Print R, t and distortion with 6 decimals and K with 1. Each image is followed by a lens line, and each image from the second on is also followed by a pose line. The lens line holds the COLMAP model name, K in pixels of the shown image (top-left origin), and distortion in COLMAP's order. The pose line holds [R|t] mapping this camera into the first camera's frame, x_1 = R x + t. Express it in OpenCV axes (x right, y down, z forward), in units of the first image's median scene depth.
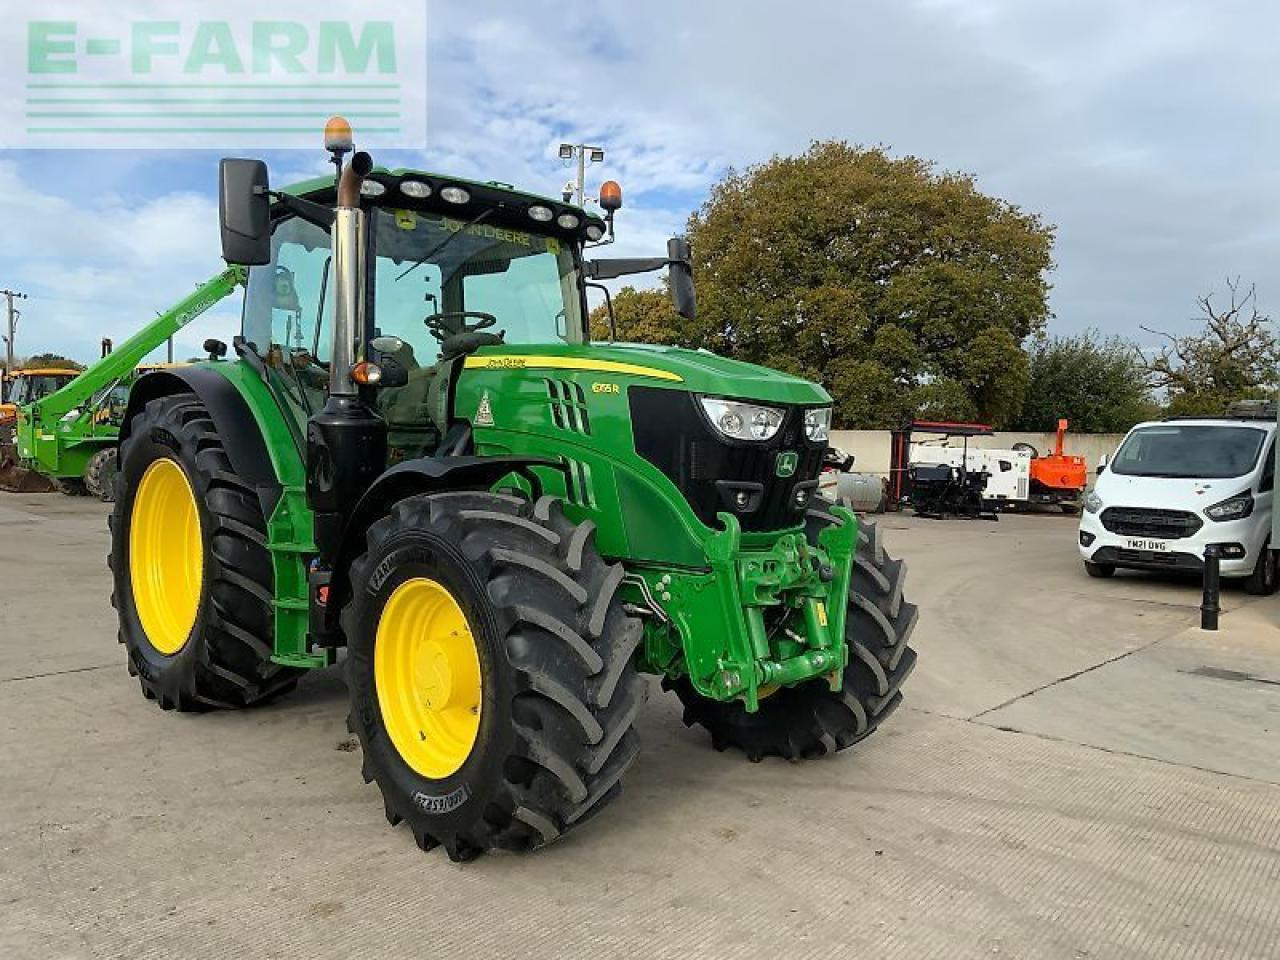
lens RADIAL K [[1066.4, 0, 630.9], [0, 1066.4, 475.8], [0, 0, 1]] dist [0.007597, -0.022140]
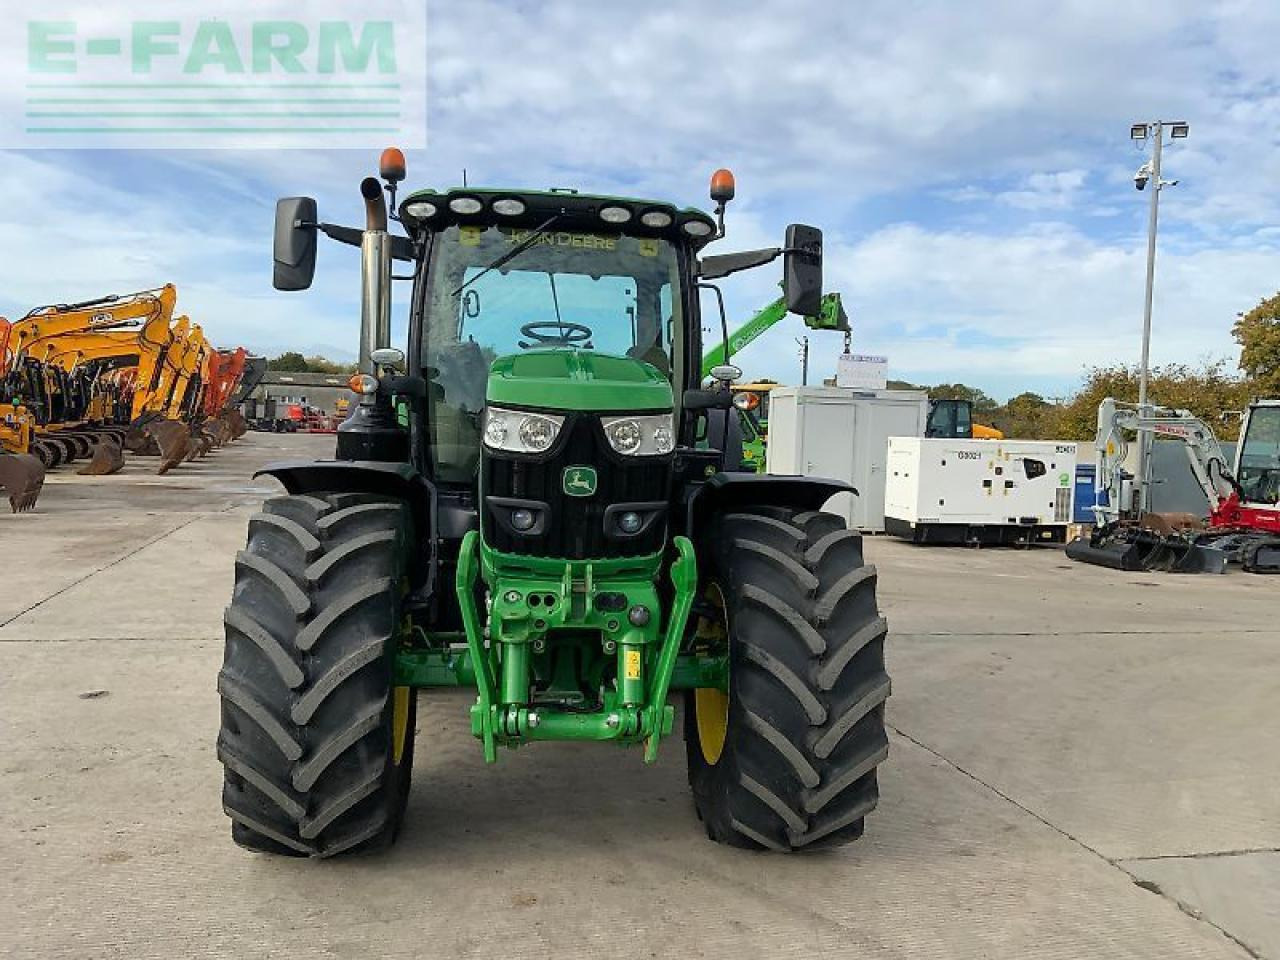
lens RADIAL K [[1066.4, 0, 634.0], [0, 1066.4, 477.2], [0, 0, 1]] dist [0.007597, -0.022140]
pose [[0.803361, 0.031900, -0.594637, 0.526280], [-0.042746, 0.999077, -0.004154, -0.009482], [0.593955, 0.028756, 0.803984, 0.264712]]
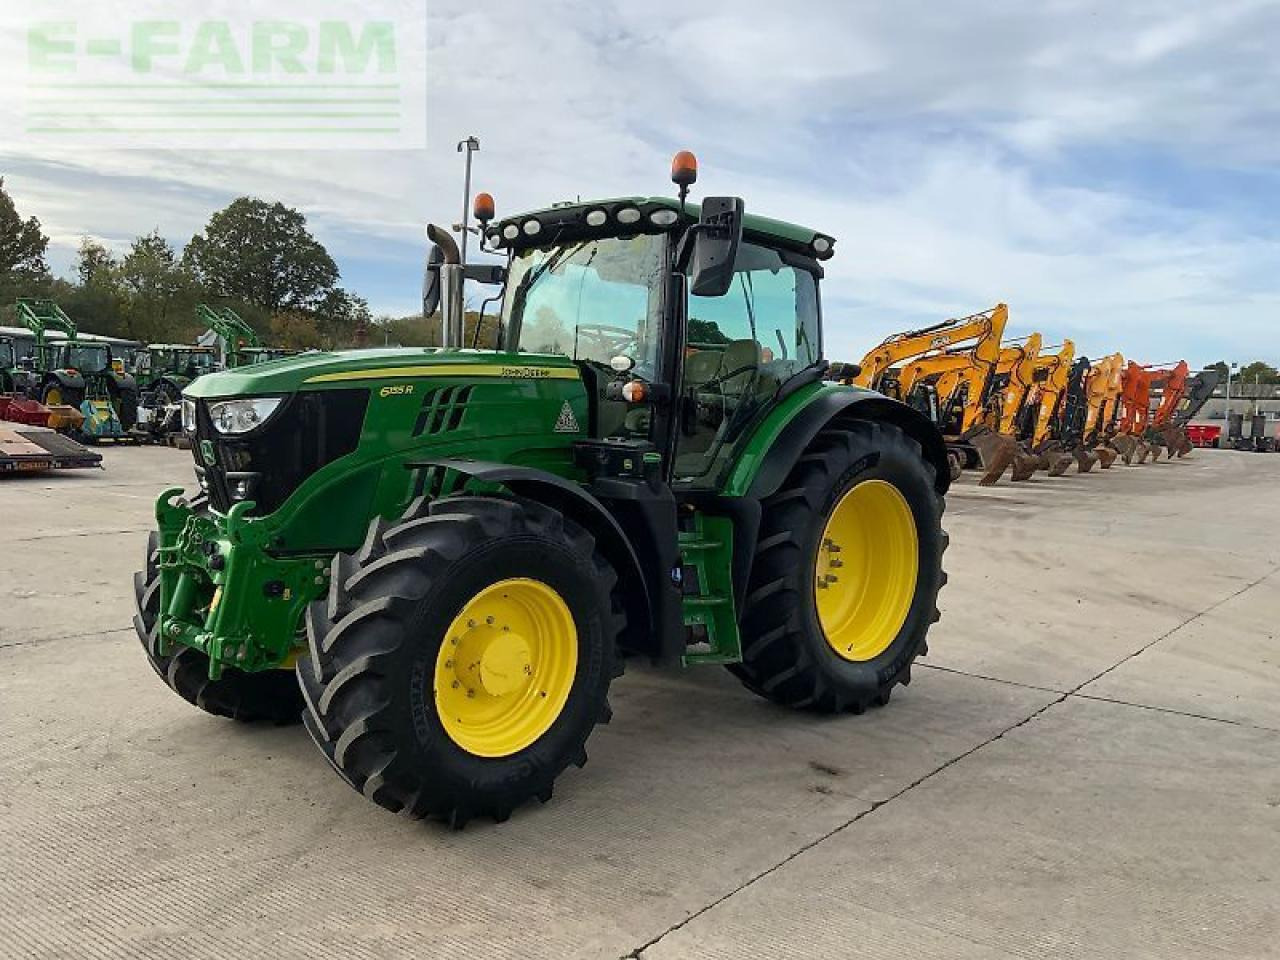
lens RADIAL K [[1066.4, 0, 638.4], [0, 1066.4, 483.6], [0, 0, 1]] dist [0.007597, -0.022140]
pose [[0.012734, 0.042854, -0.999000, 0.965225], [-0.075025, 0.996306, 0.041782, -0.045986], [0.997100, 0.074418, 0.015902, 1.093456]]
